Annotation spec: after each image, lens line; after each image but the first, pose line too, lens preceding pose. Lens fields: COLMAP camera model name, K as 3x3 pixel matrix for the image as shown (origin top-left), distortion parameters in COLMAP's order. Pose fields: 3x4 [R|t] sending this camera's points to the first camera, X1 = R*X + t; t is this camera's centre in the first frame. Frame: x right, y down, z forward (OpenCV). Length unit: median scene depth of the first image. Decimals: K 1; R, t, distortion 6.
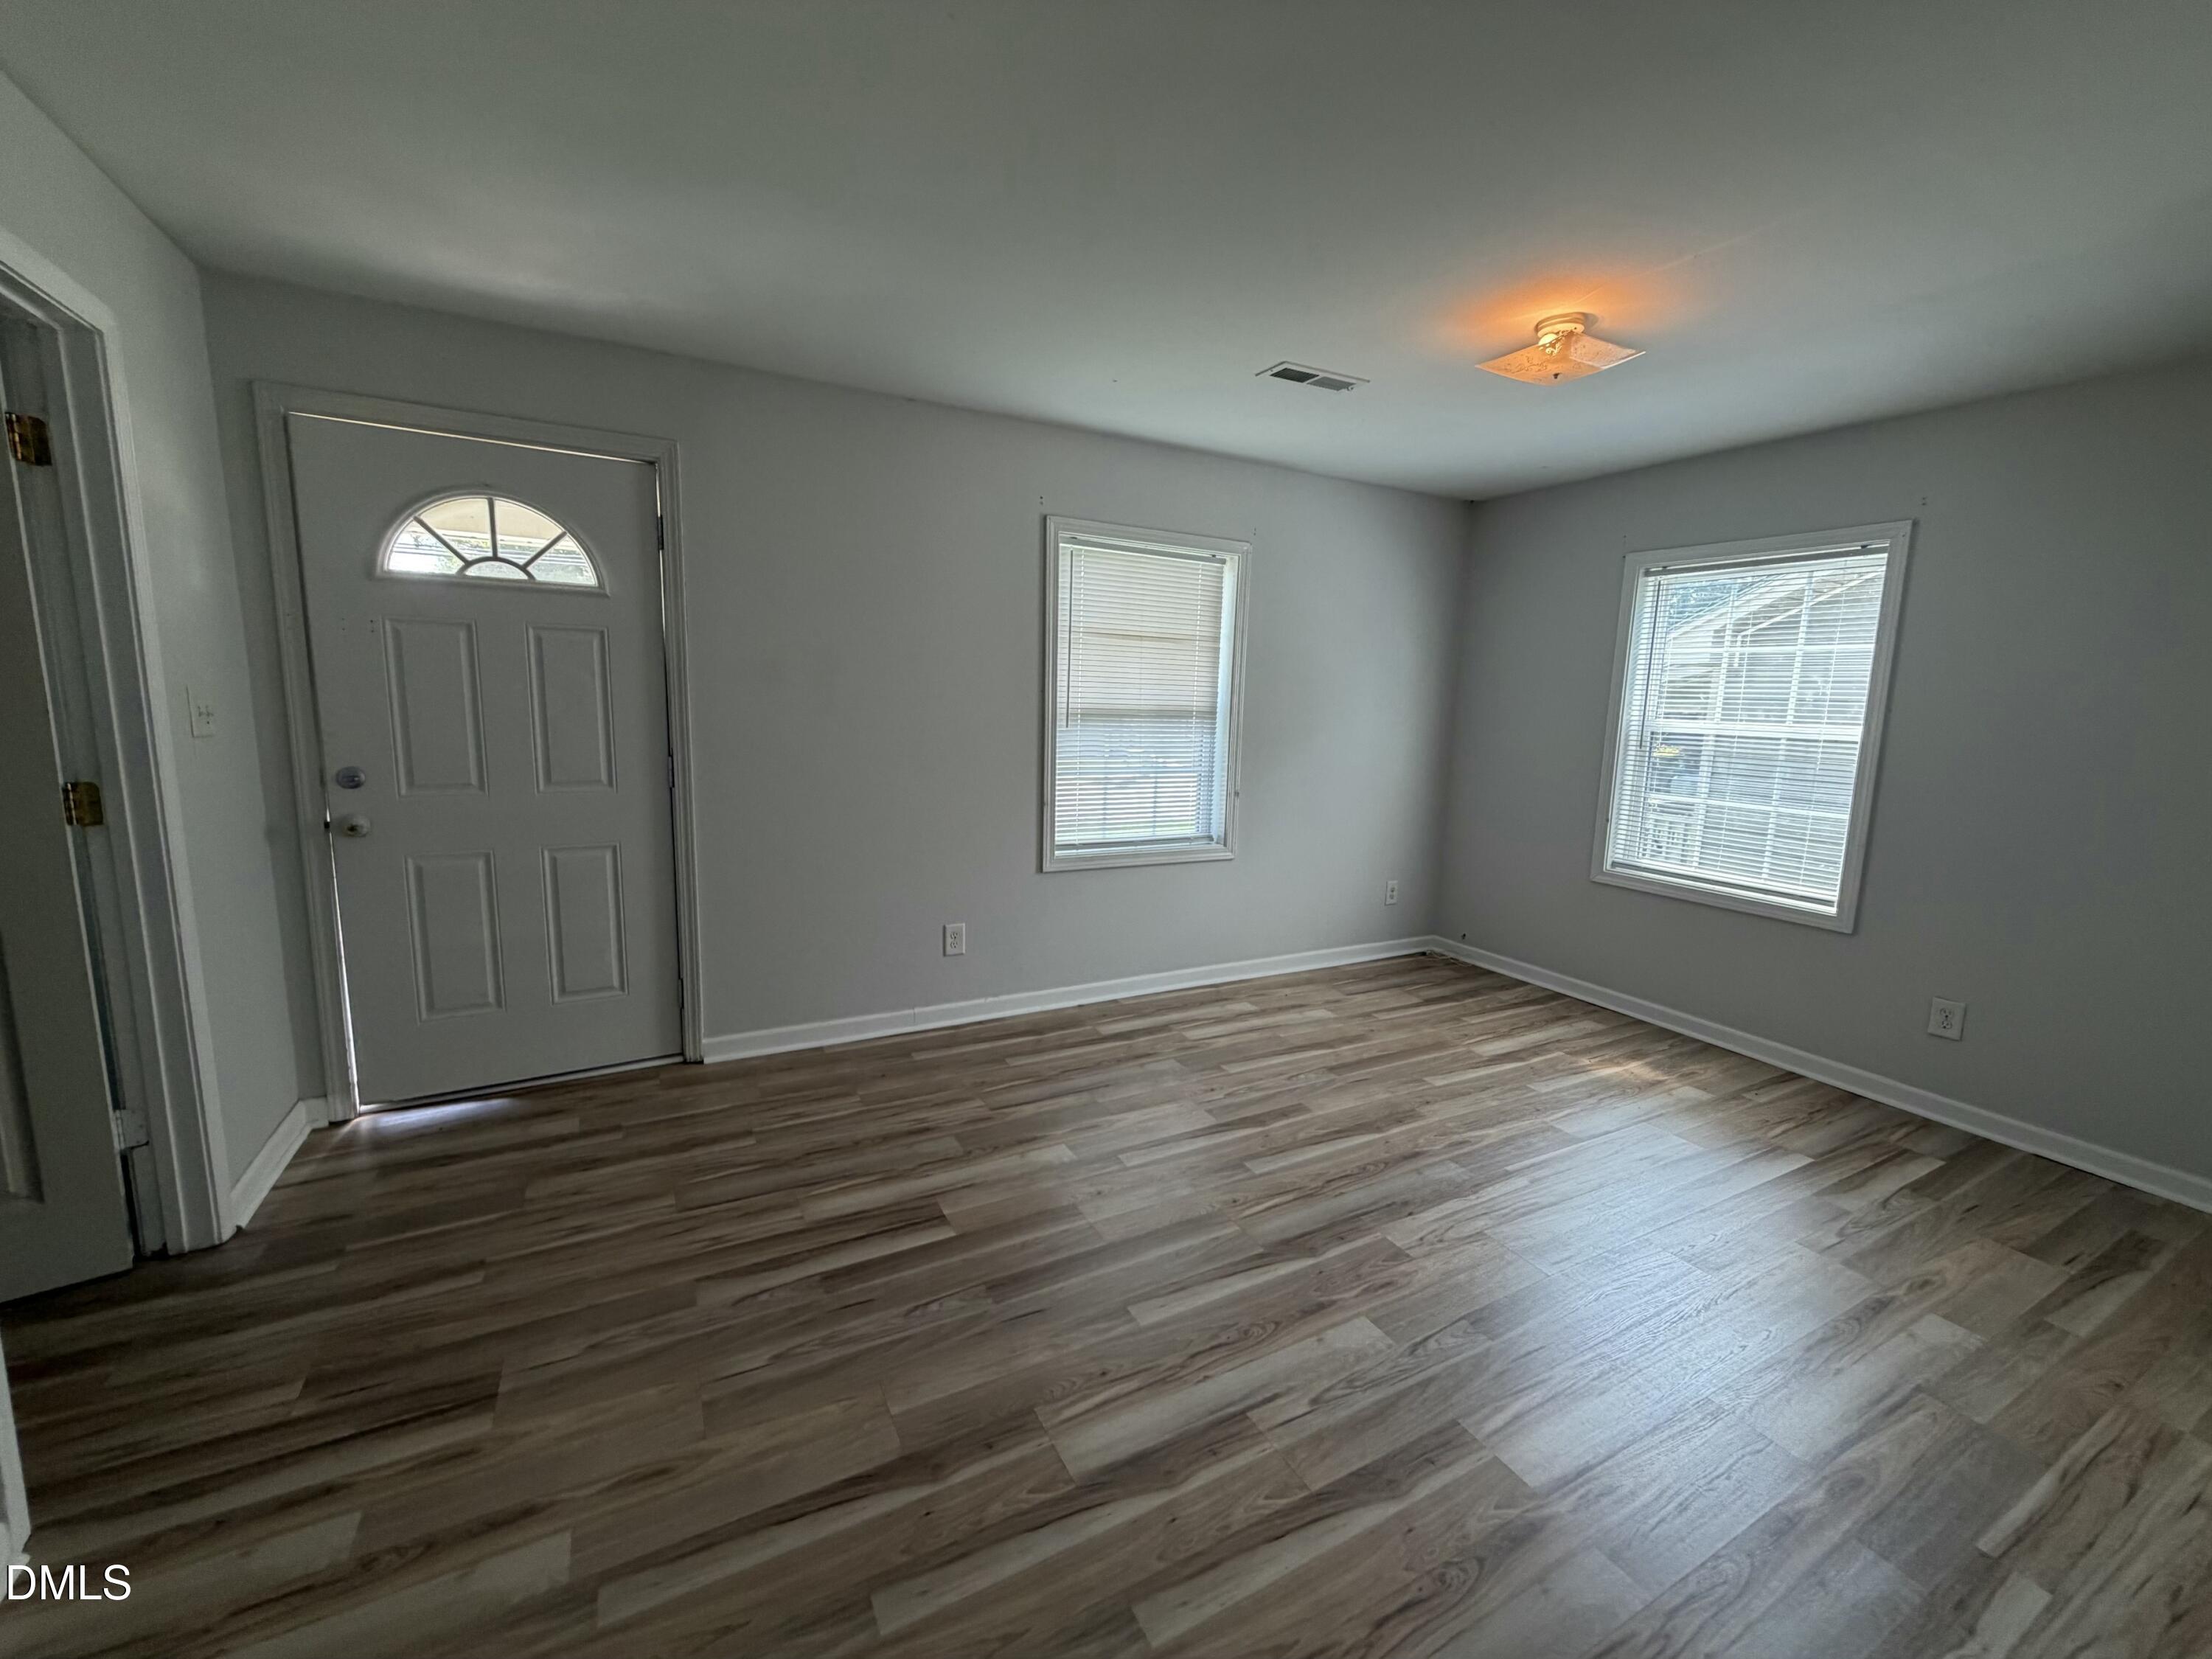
lens RADIAL K [[884.5, 0, 1100.0], [0, 884.5, 824.0], [0, 0, 1]] dist [0.001852, -0.000040]
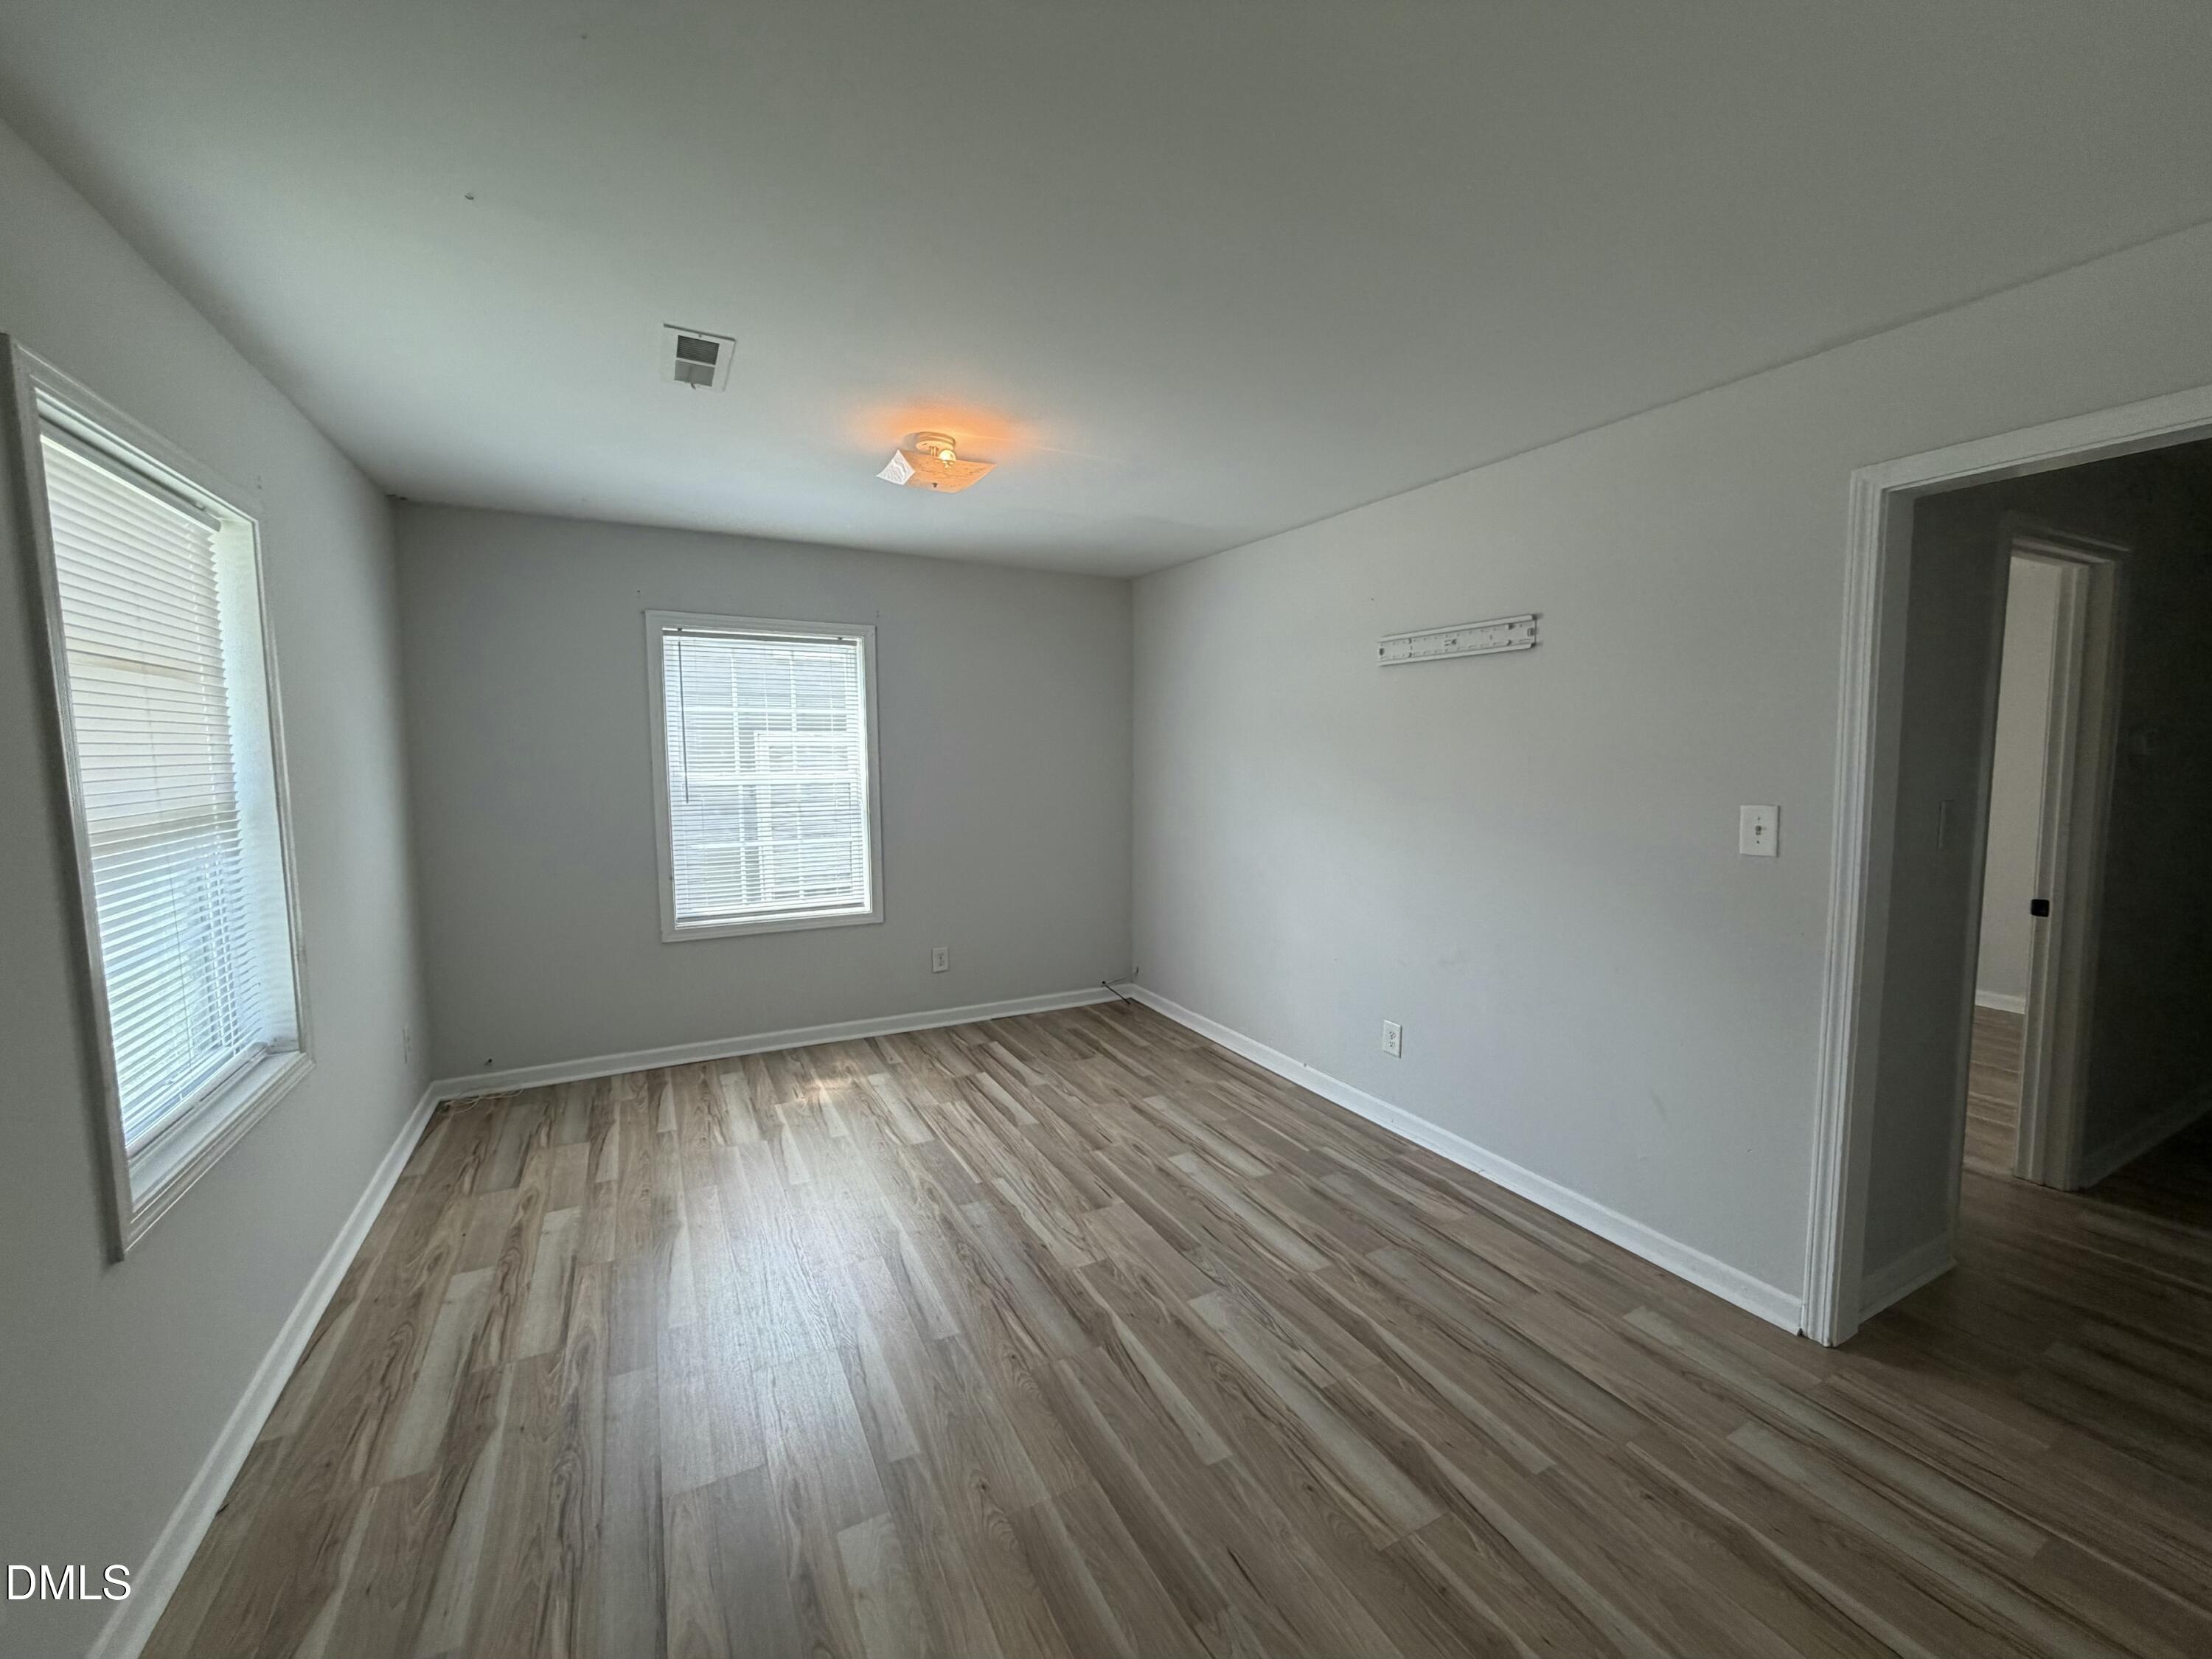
lens RADIAL K [[884.5, 0, 1100.0], [0, 884.5, 824.0], [0, 0, 1]] dist [0.001852, -0.000040]
pose [[0.005163, -0.118955, 0.992886, -0.465600], [0.143393, 0.982726, 0.116992, -0.129824], [-0.989652, 0.141769, 0.022131, 0.585561]]
